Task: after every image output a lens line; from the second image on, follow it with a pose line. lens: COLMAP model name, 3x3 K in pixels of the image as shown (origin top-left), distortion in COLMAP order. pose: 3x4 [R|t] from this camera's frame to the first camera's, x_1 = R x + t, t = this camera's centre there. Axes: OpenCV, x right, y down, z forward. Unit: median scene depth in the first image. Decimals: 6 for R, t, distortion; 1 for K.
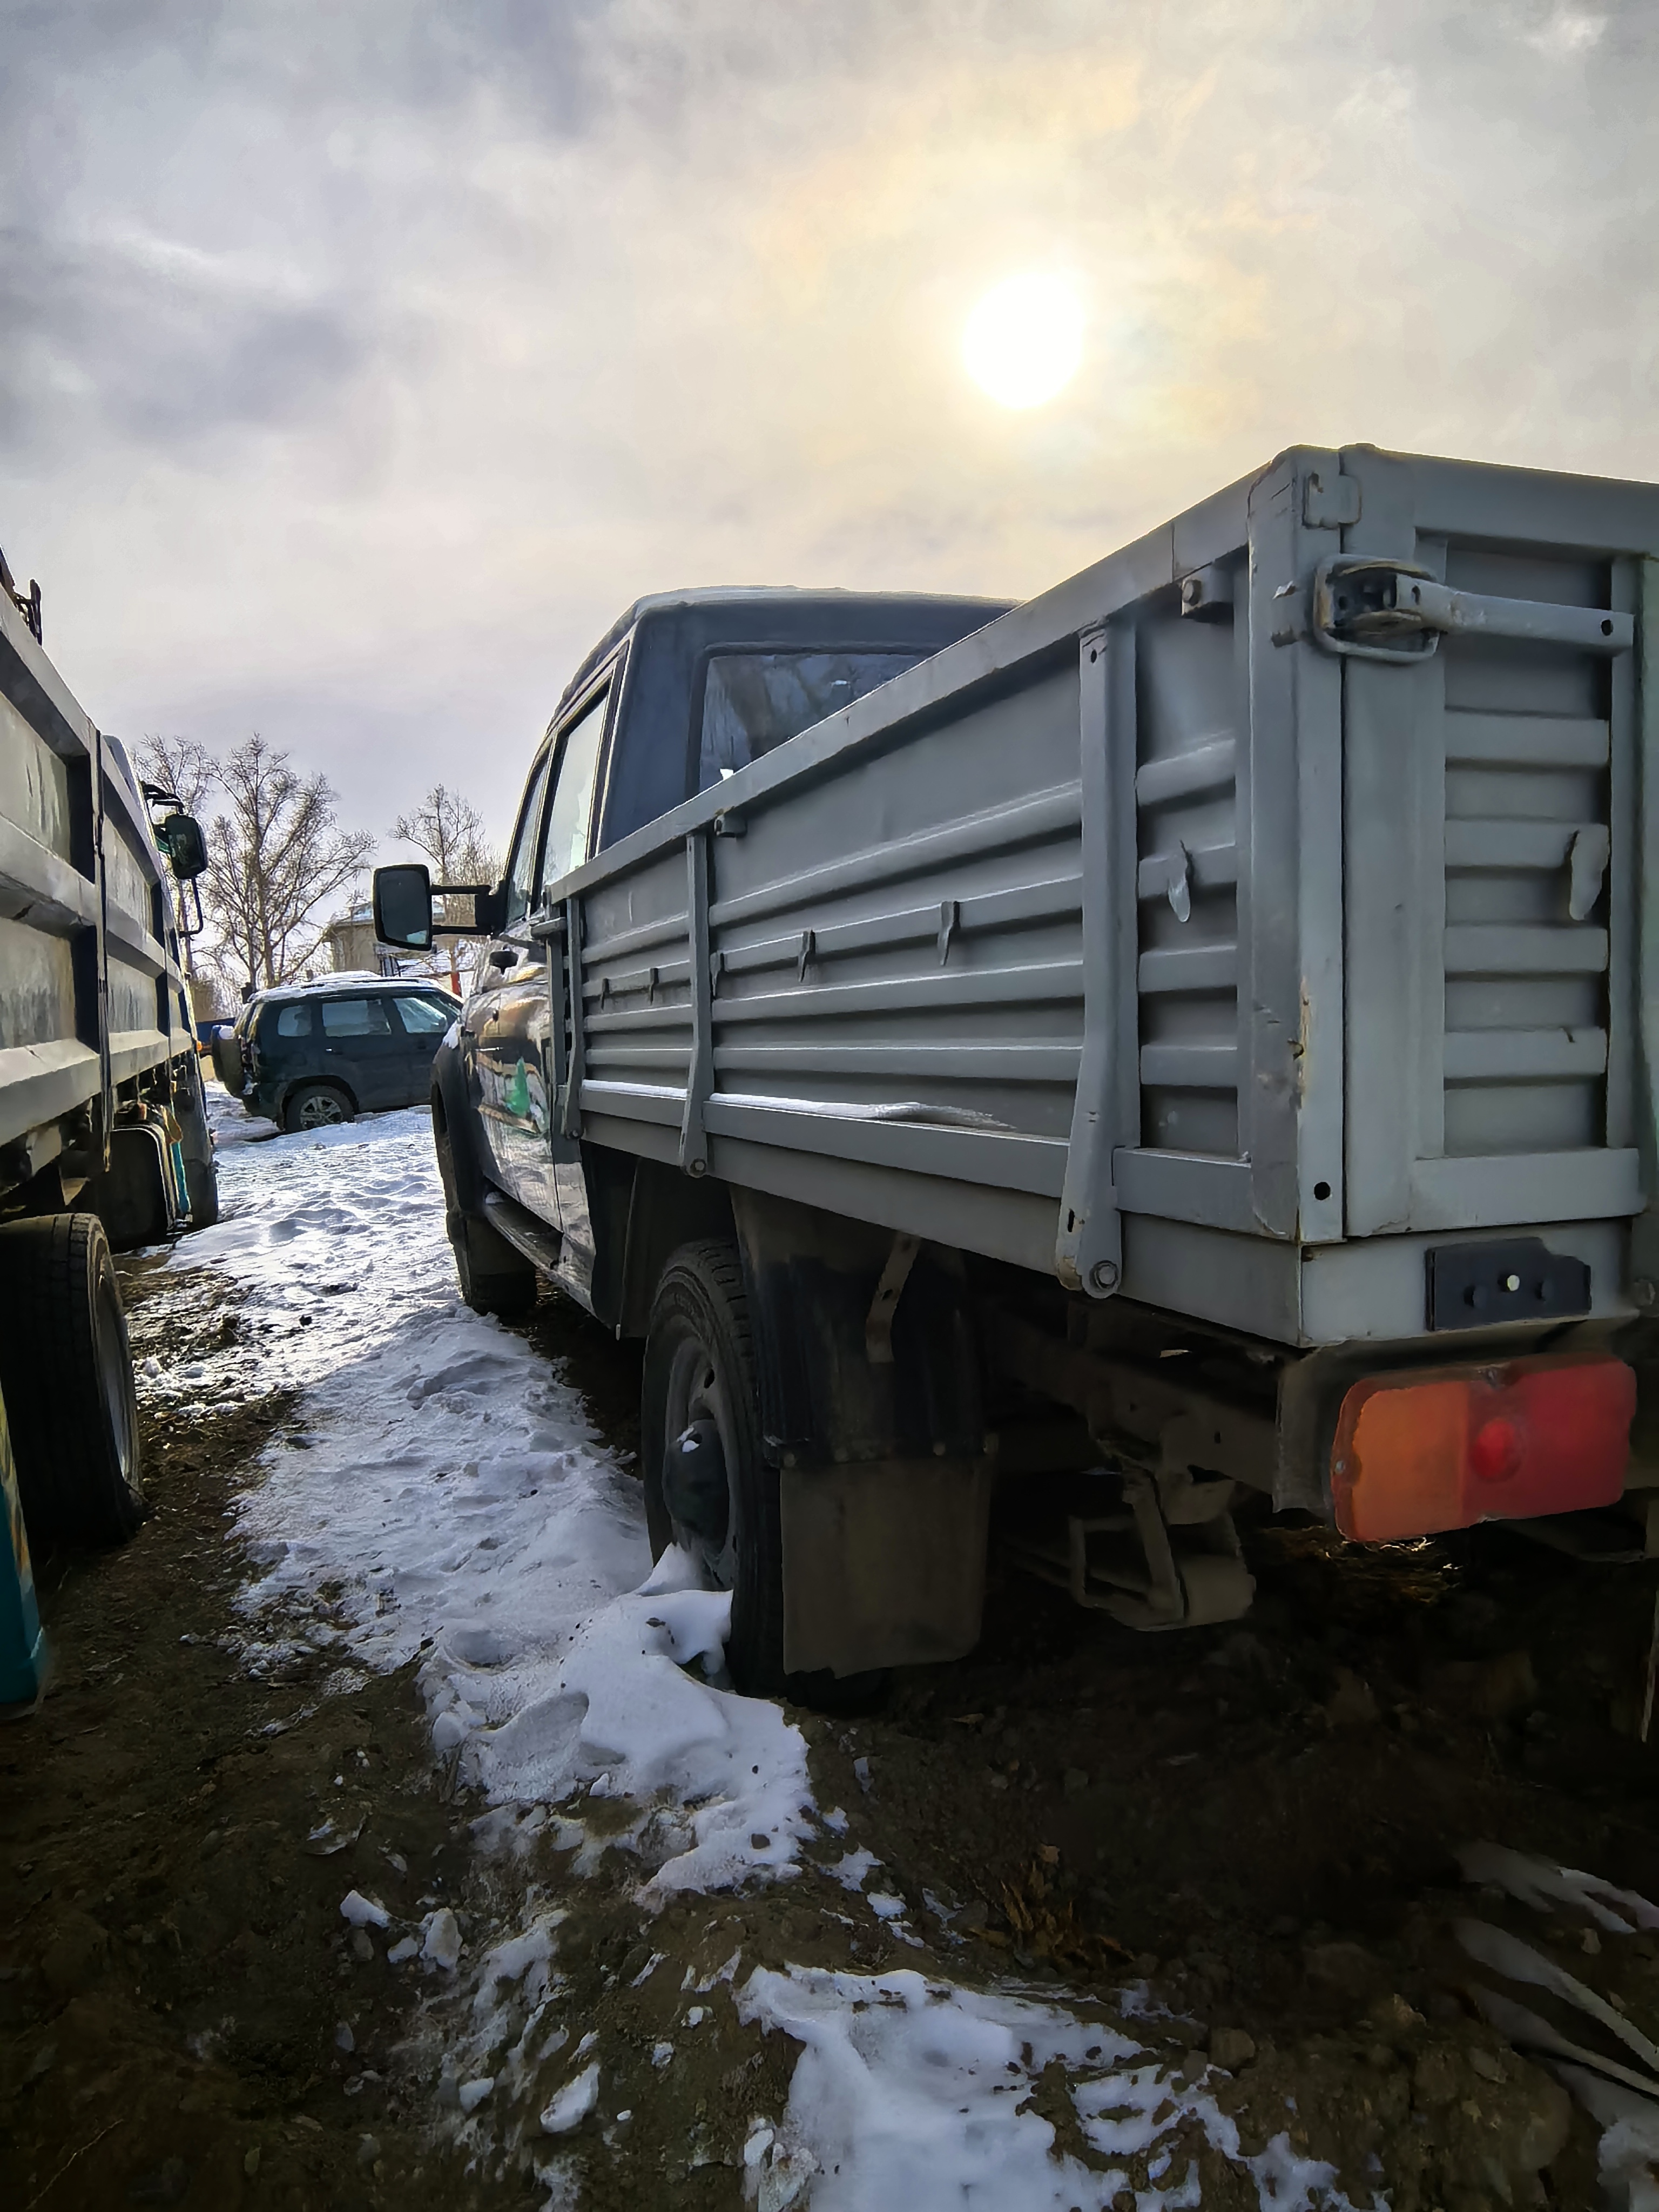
lens RADIAL K [[1584.6, 0, 829.5], [0, 1584.6, 1106.0], [0, 0, 1]] dist [-0.030400, 0.036499]
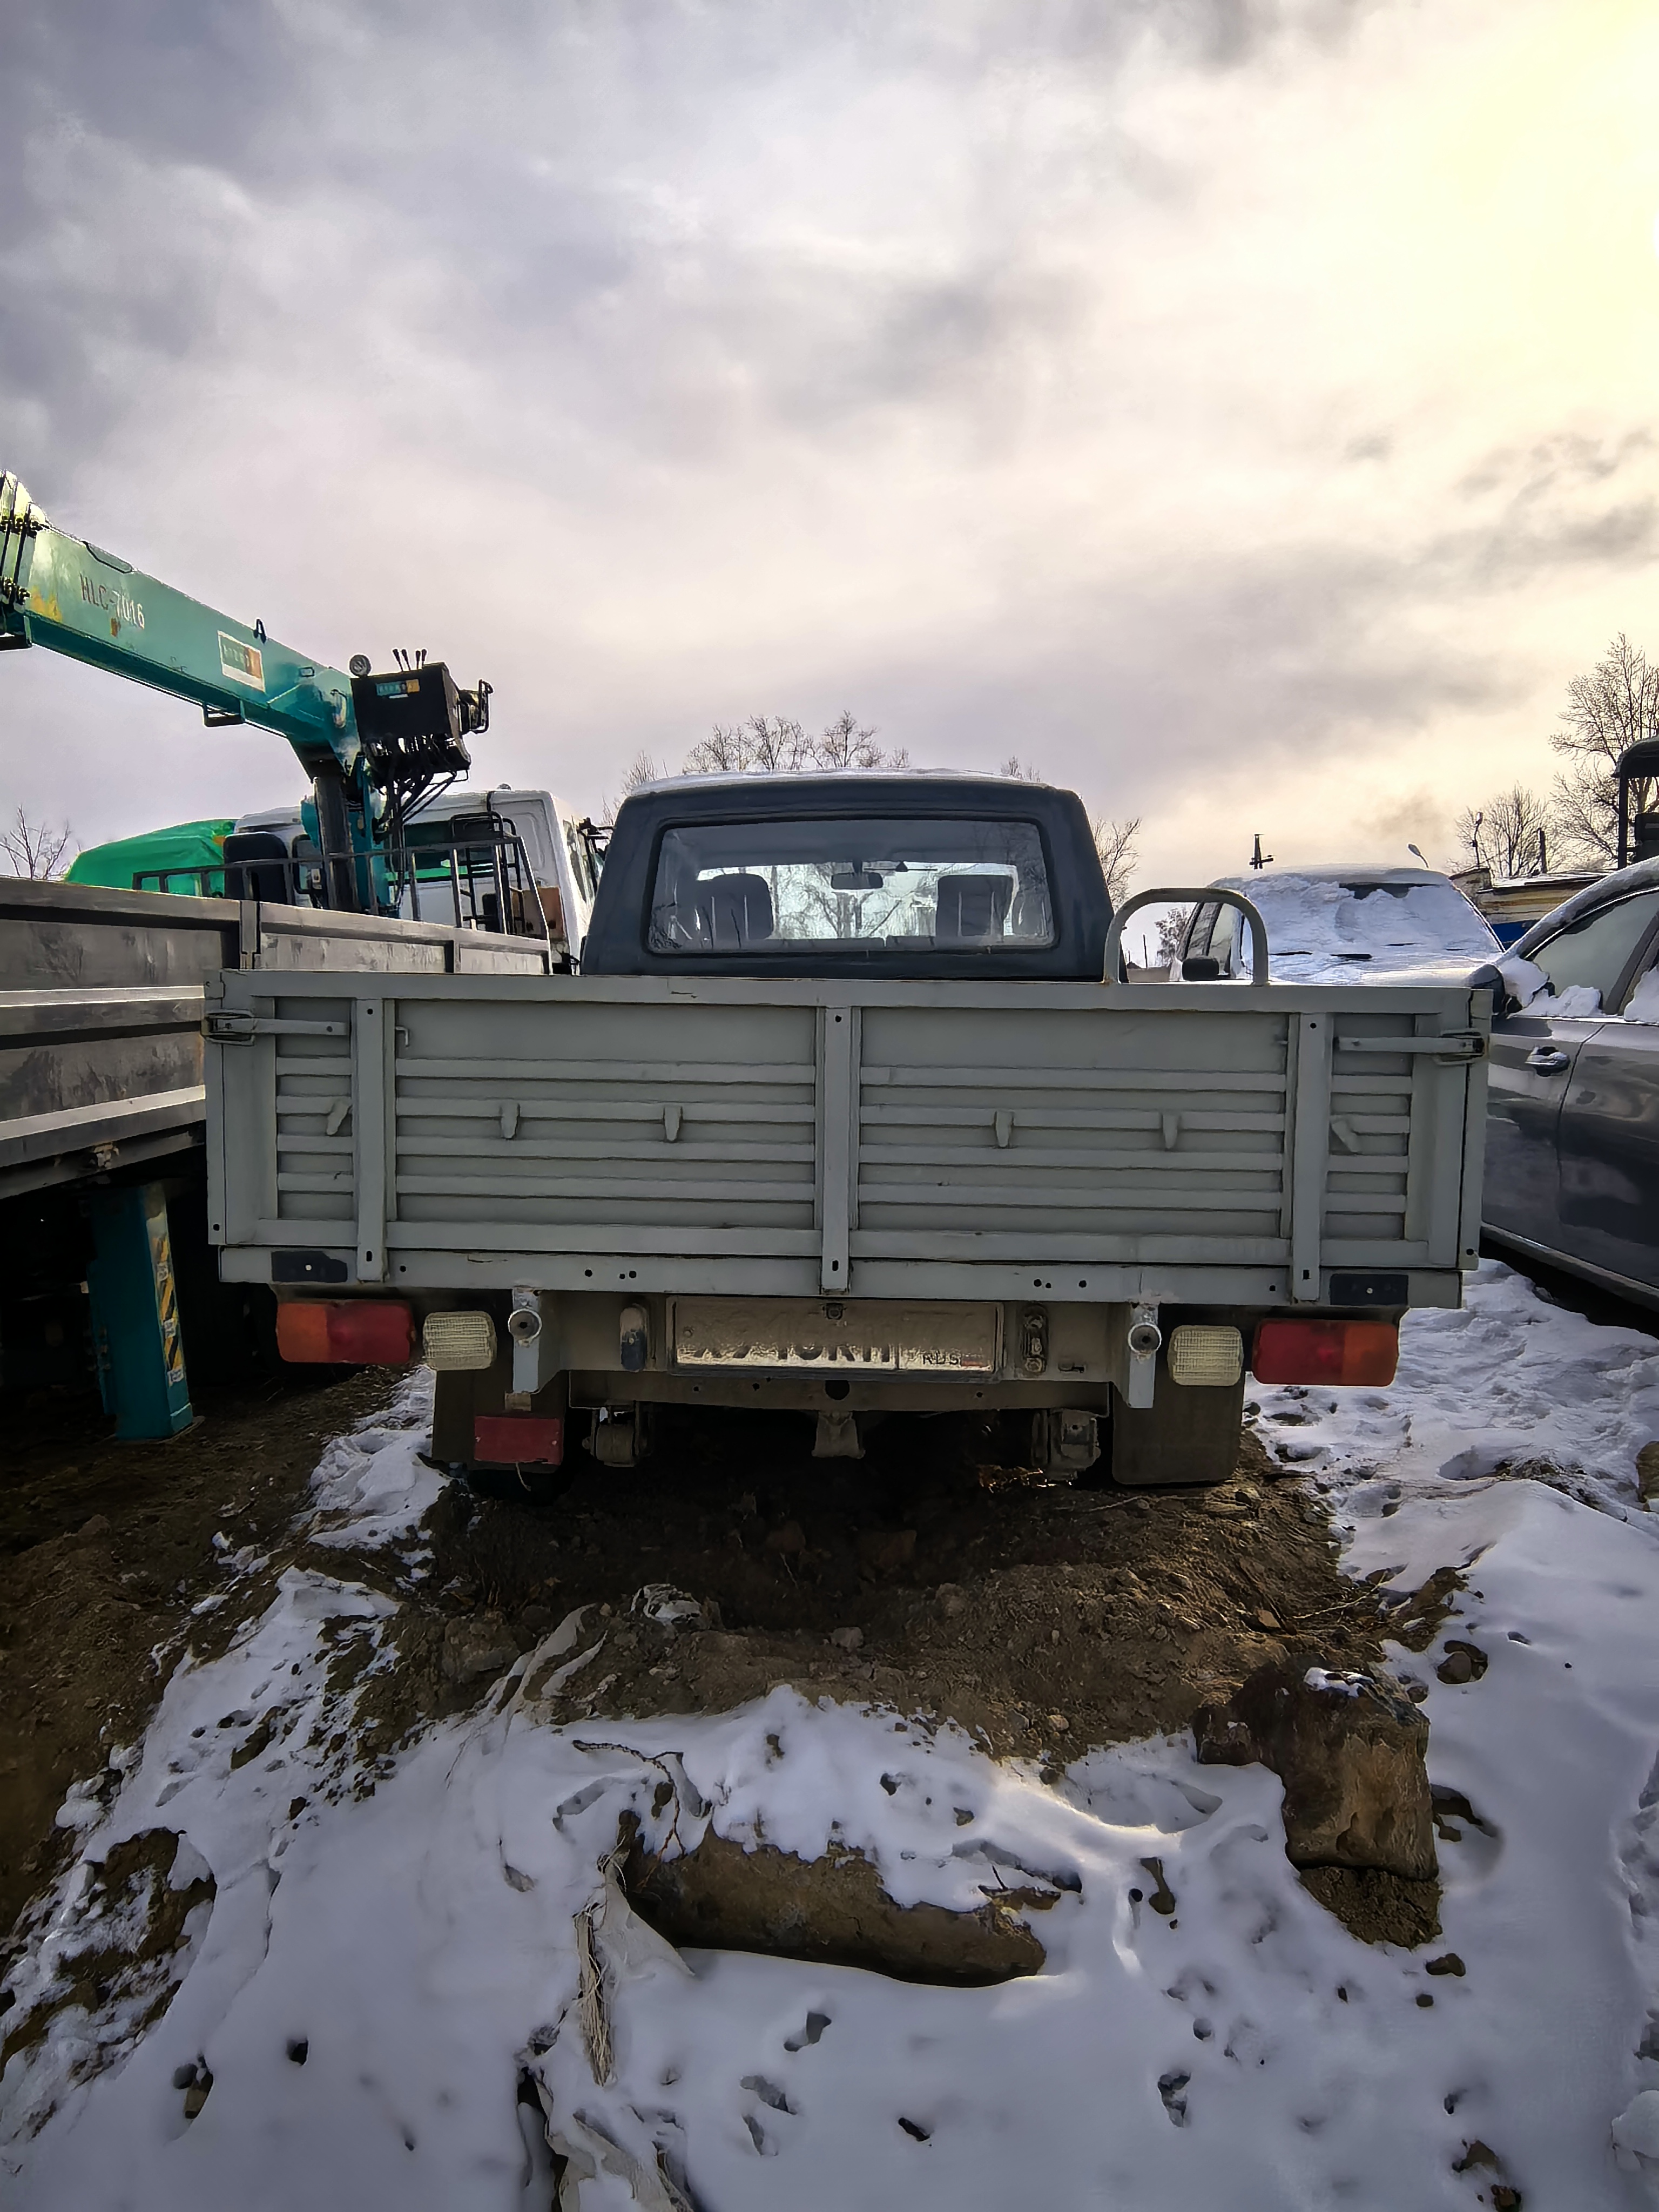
lens RADIAL K [[1584.6, 0, 829.5], [0, 1584.6, 1106.0], [0, 0, 1]] dist [-0.030400, 0.036499]
pose [[0.934574, 0.058246, -0.350969, 1.111065], [-0.050707, 0.998243, 0.030641, -0.146960], [0.352137, -0.010840, 0.935886, -0.608876]]
